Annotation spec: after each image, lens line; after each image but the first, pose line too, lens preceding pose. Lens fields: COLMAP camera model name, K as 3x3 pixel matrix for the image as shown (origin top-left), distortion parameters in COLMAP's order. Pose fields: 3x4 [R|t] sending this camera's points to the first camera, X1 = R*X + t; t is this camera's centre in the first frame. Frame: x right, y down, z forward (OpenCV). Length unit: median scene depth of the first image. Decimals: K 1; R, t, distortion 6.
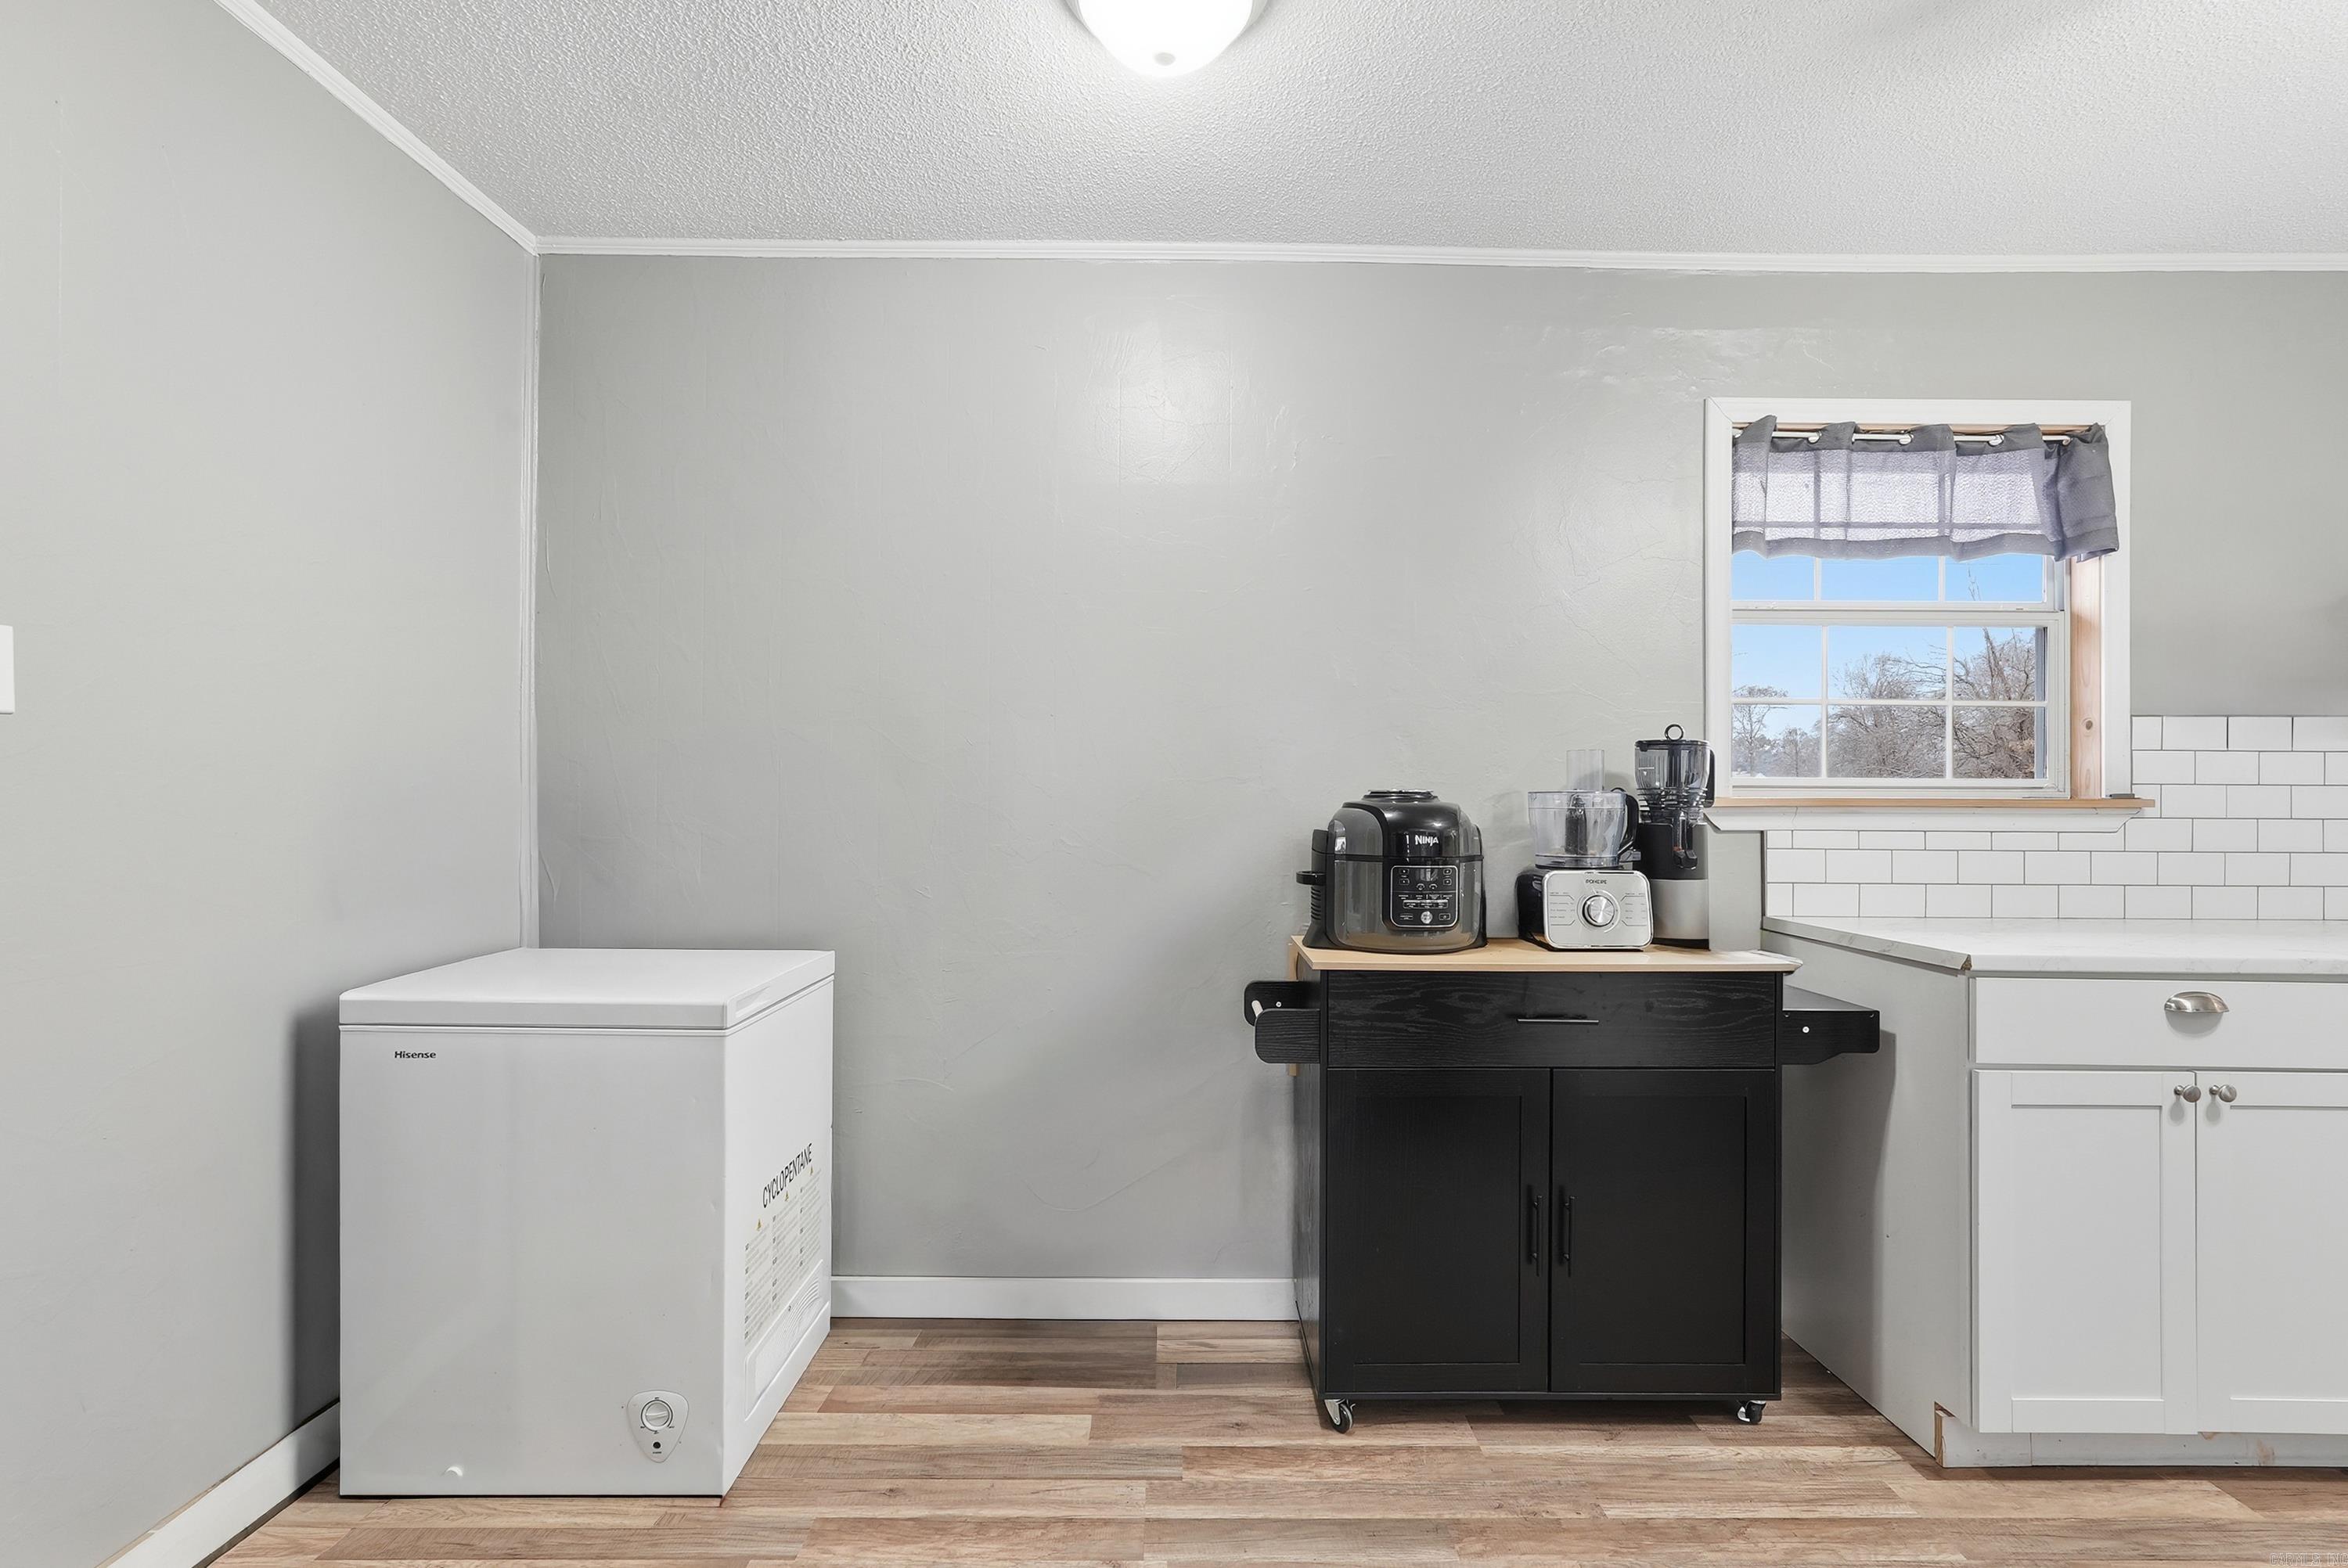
lens RADIAL K [[1050.9, 0, 1170.2], [0, 1050.9, 796.7], [0, 0, 1]] dist [-0.012545, 0.006309]
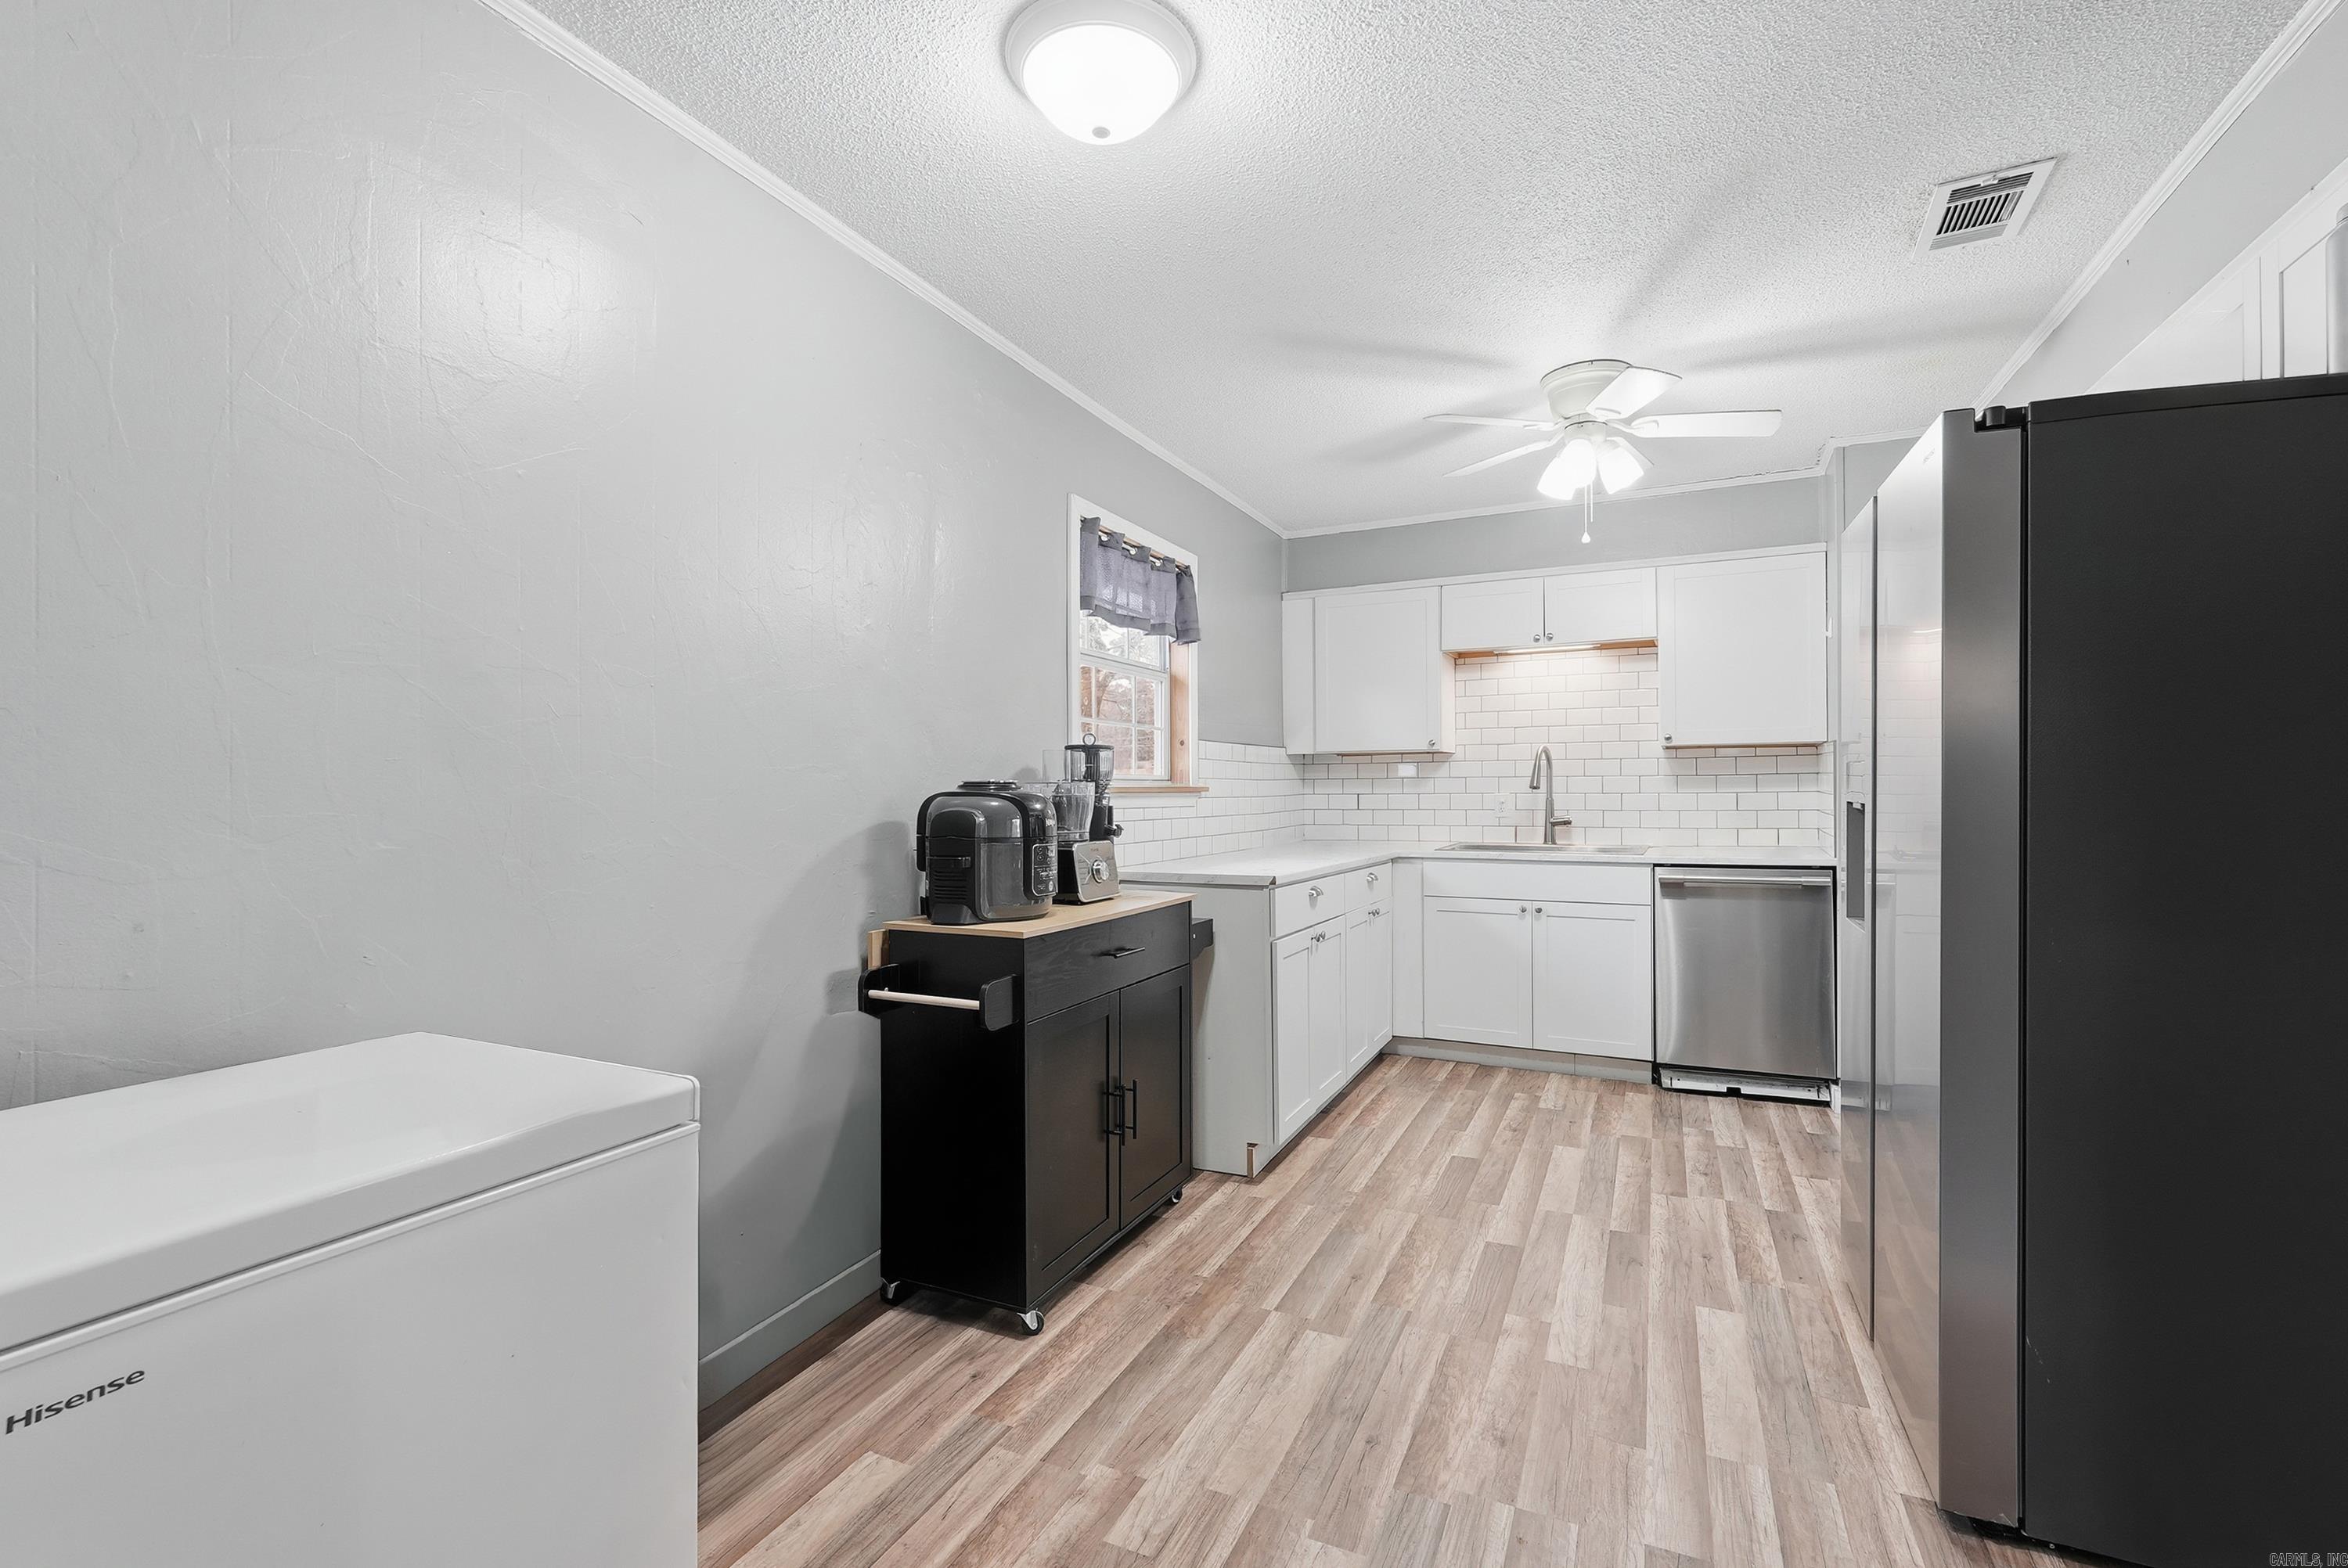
lens RADIAL K [[1050.9, 0, 1183.5], [0, 1050.9, 783.3], [0, 0, 1]] dist [-0.012545, 0.006309]
pose [[0.417522, 0.000190, 0.908667, -0.684125], [0.001859, 0.999998, -0.001063, -0.001744], [-0.908665, 0.002133, 0.417520, 0.304498]]
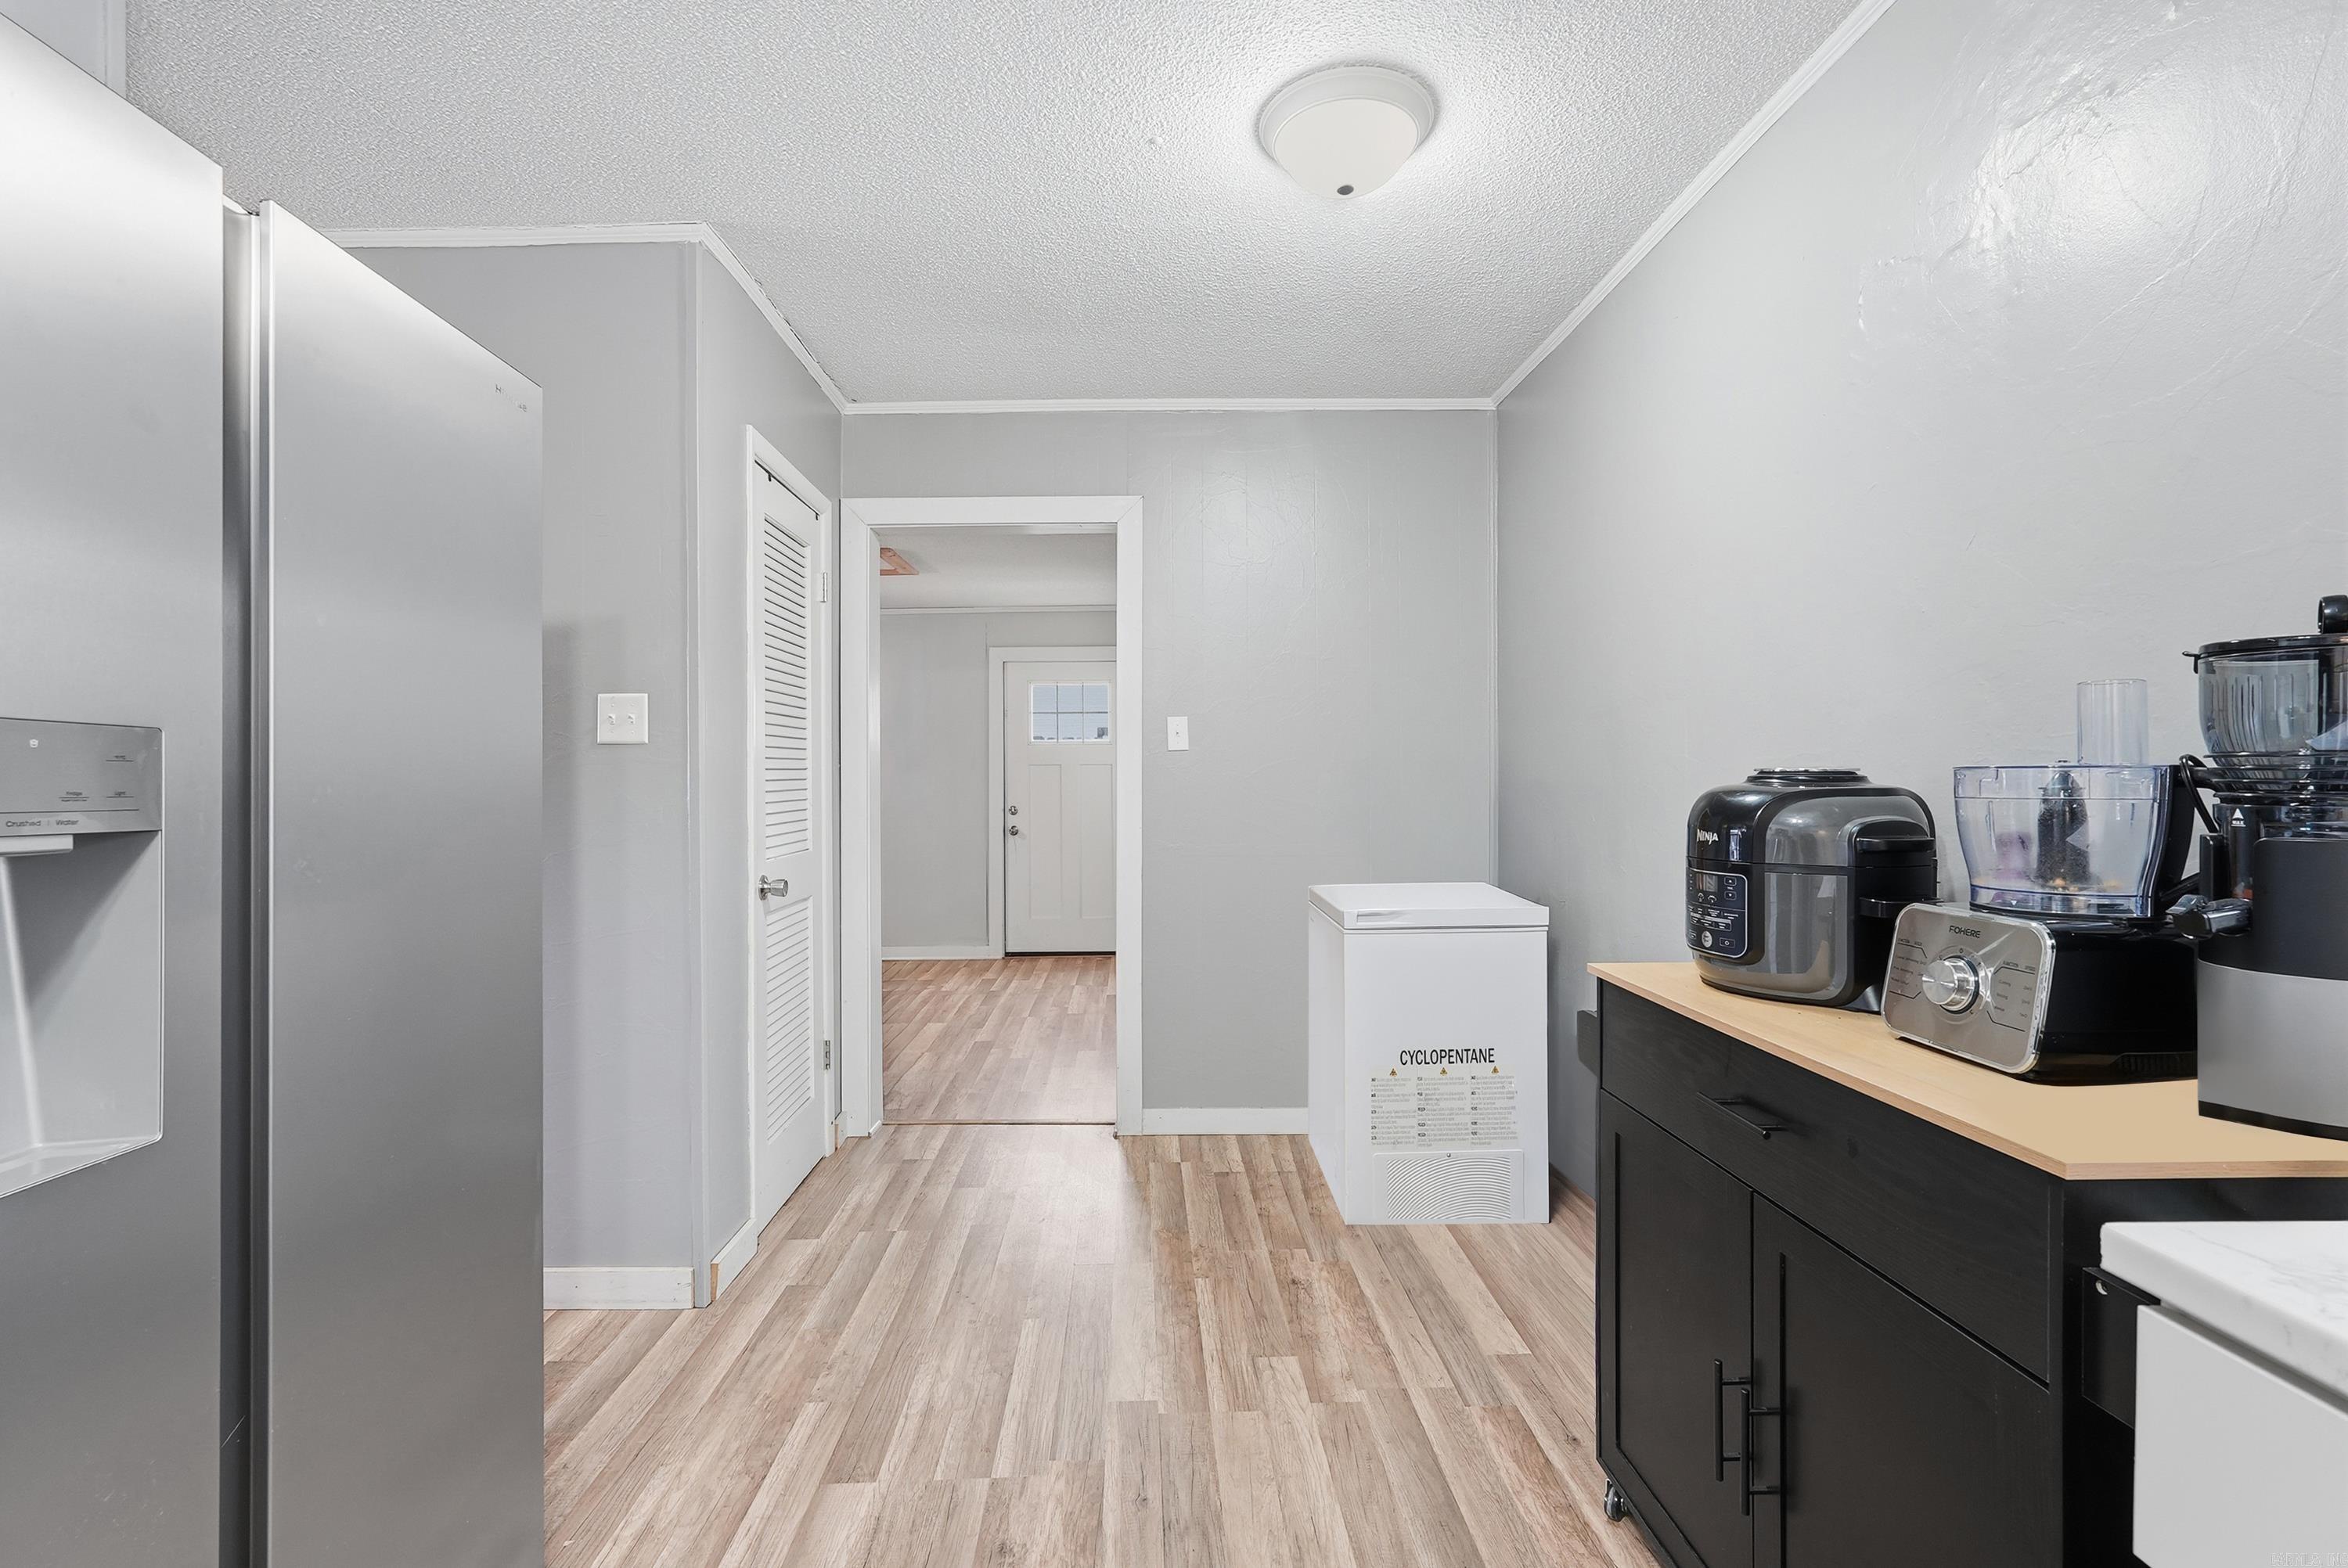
lens RADIAL K [[1050.9, 0, 1161.3], [0, 1050.9, 770.9], [0, 0, 1]] dist [-0.012545, 0.006309]
pose [[0.018347, -0.011090, -0.999770, 0.852006], [0.004849, 0.999928, -0.011003, 0.000367], [0.999820, -0.004646, 0.018399, 0.513513]]
